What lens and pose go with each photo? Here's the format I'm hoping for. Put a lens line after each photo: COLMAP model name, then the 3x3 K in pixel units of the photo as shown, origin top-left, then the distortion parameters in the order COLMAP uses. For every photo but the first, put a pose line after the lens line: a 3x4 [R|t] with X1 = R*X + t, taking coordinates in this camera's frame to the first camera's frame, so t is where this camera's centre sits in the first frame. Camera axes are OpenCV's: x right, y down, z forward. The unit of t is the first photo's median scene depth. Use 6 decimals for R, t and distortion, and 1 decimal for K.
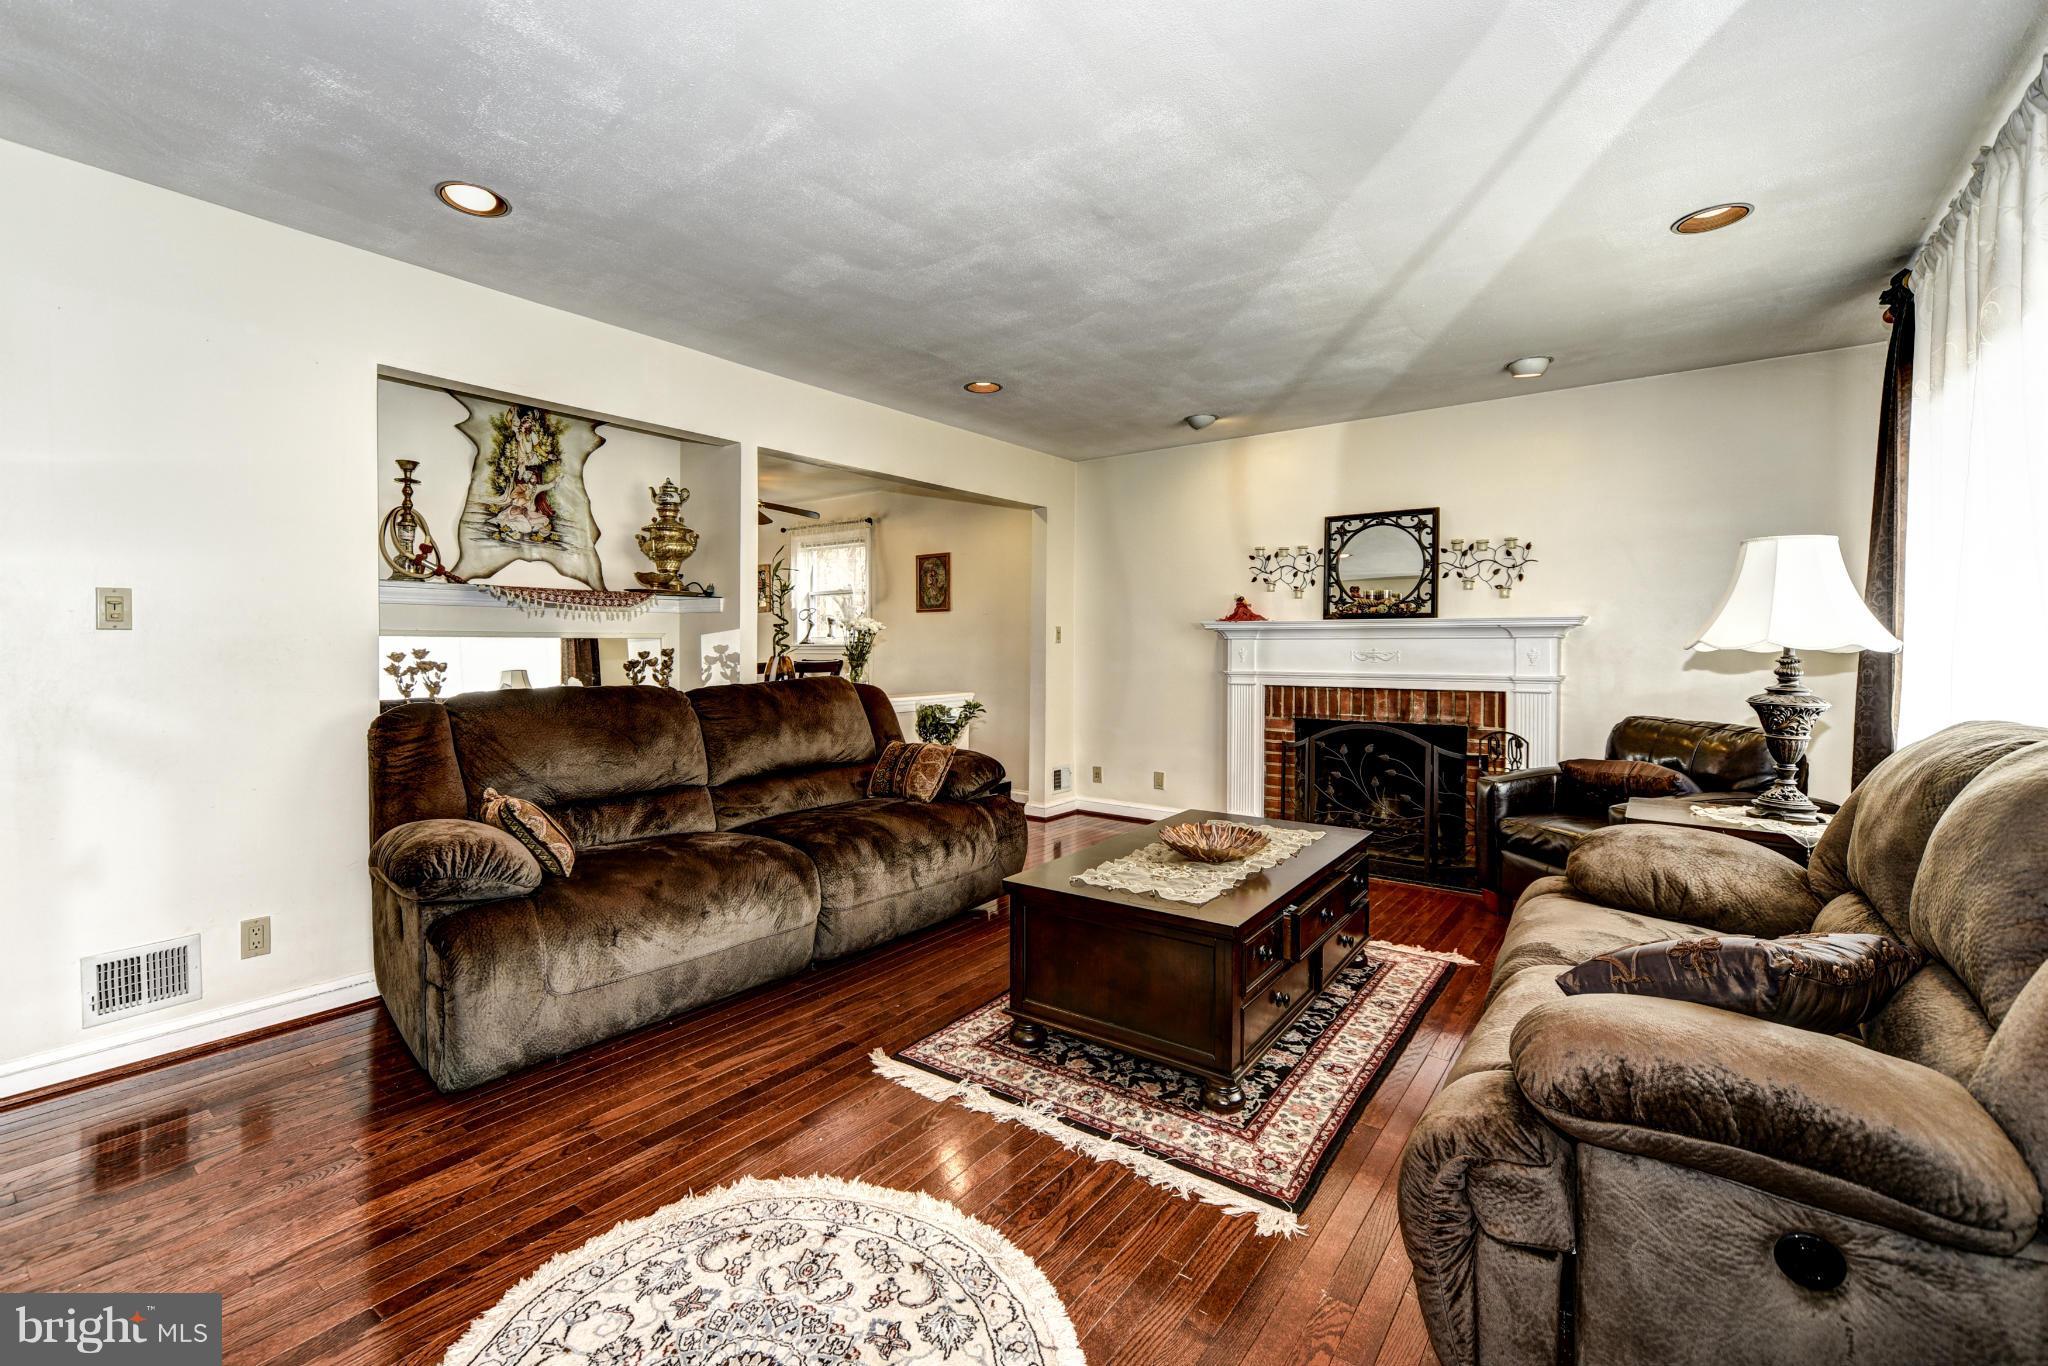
lens RADIAL K [[897.4, 0, 1008.1], [0, 897.4, 637.1], [0, 0, 1]] dist [0.015427, -0.000975]
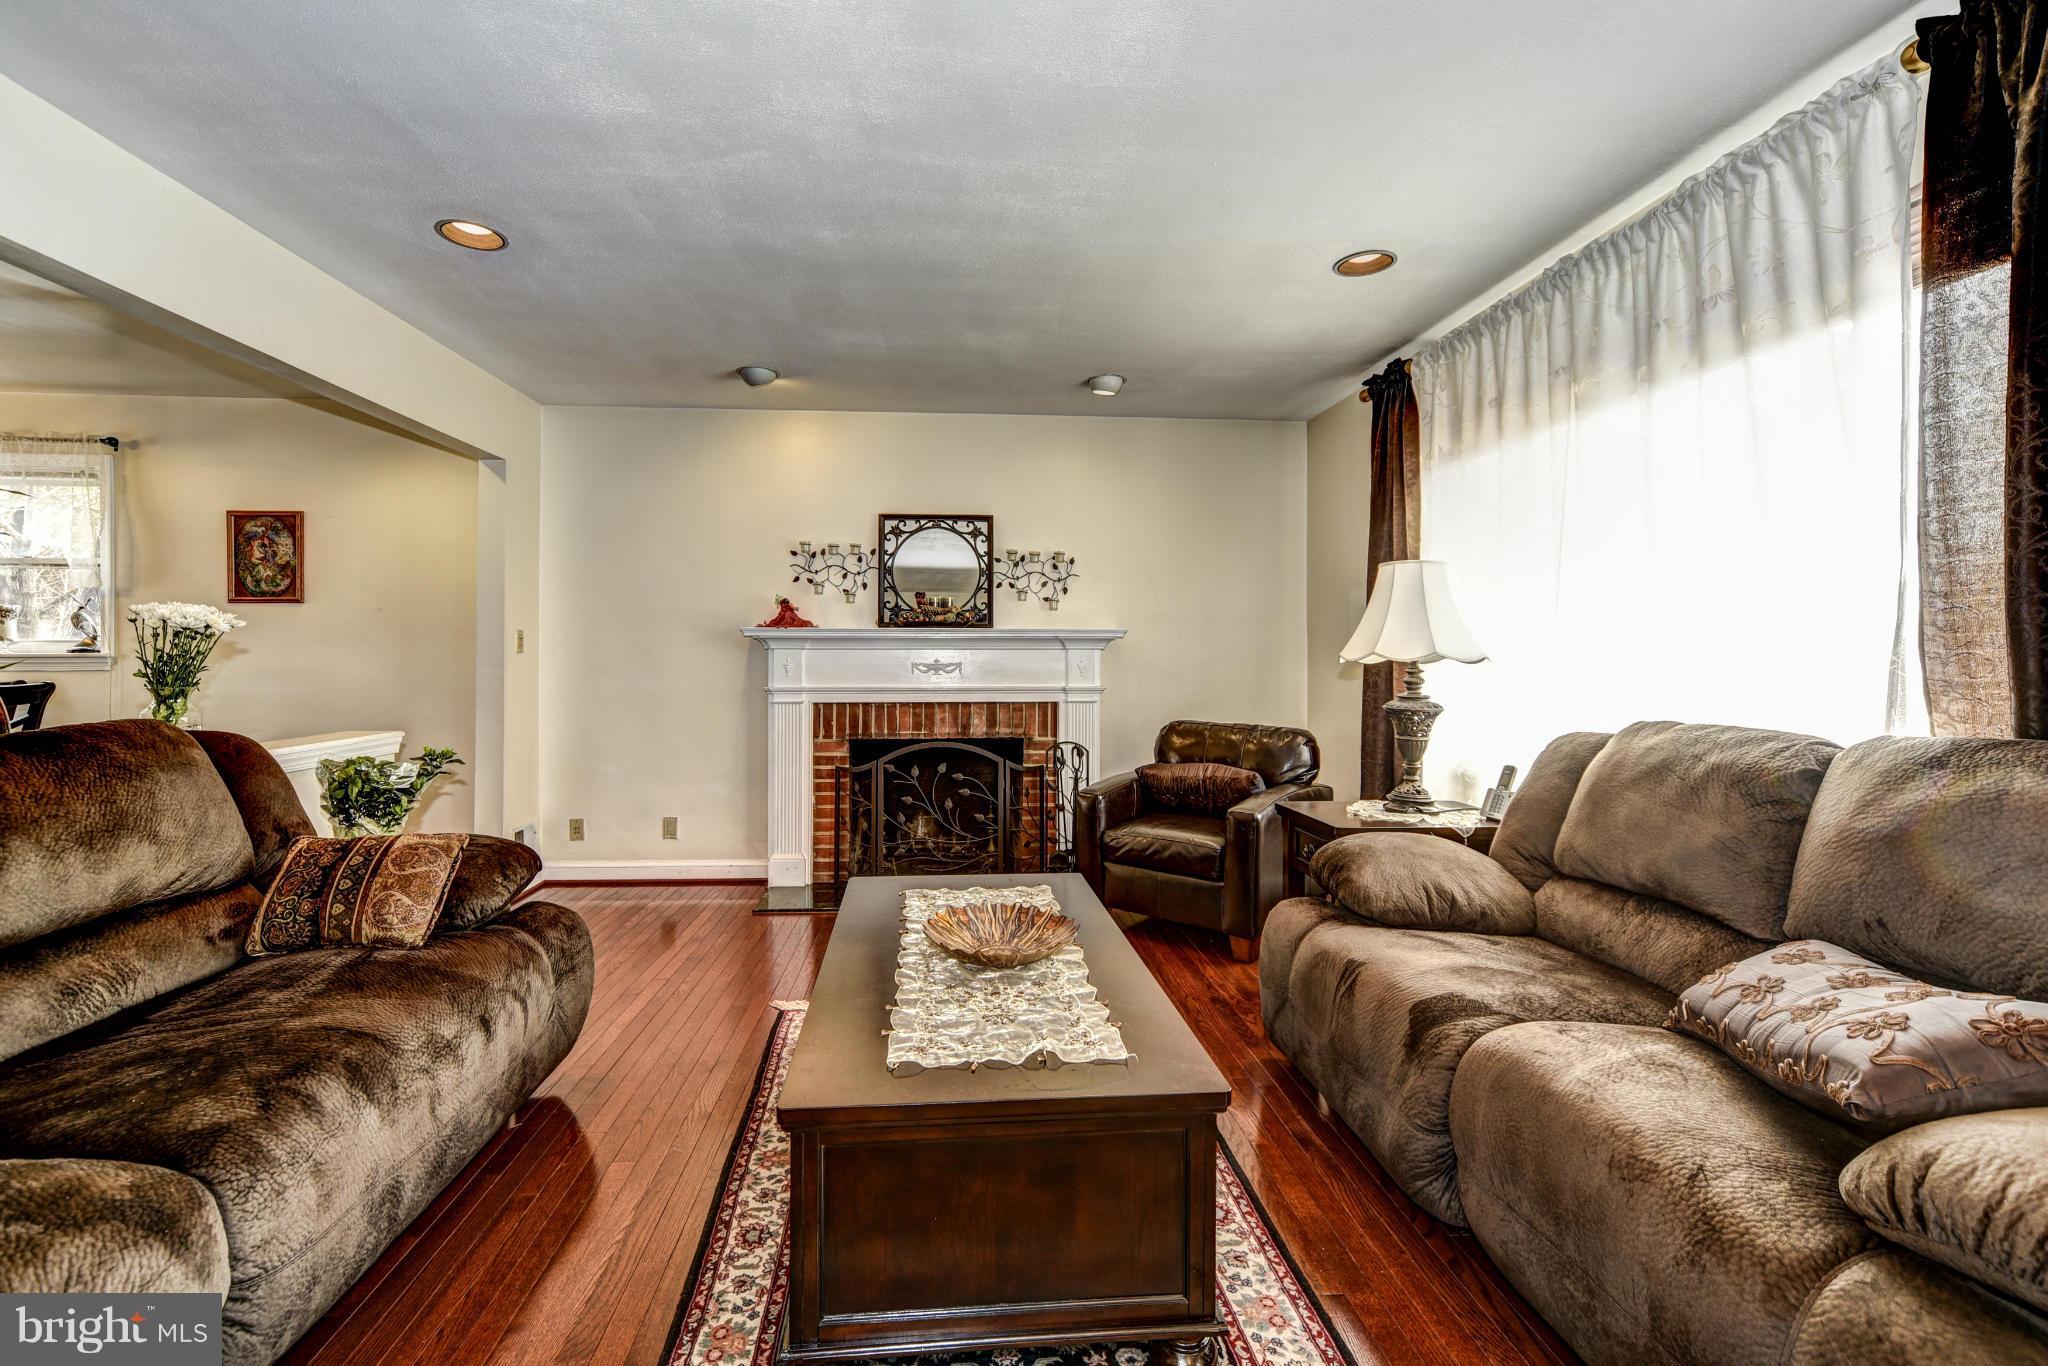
lens RADIAL K [[853.1, 0, 1002.6], [0, 853.1, 656.5], [0, 0, 1]] dist [0.000464, 0.001382]
pose [[0.755098, 0.000186, 0.655612, -0.150603], [-0.006215, 0.999957, 0.006874, 0.003478], [-0.655583, -0.009265, 0.755067, 0.358032]]
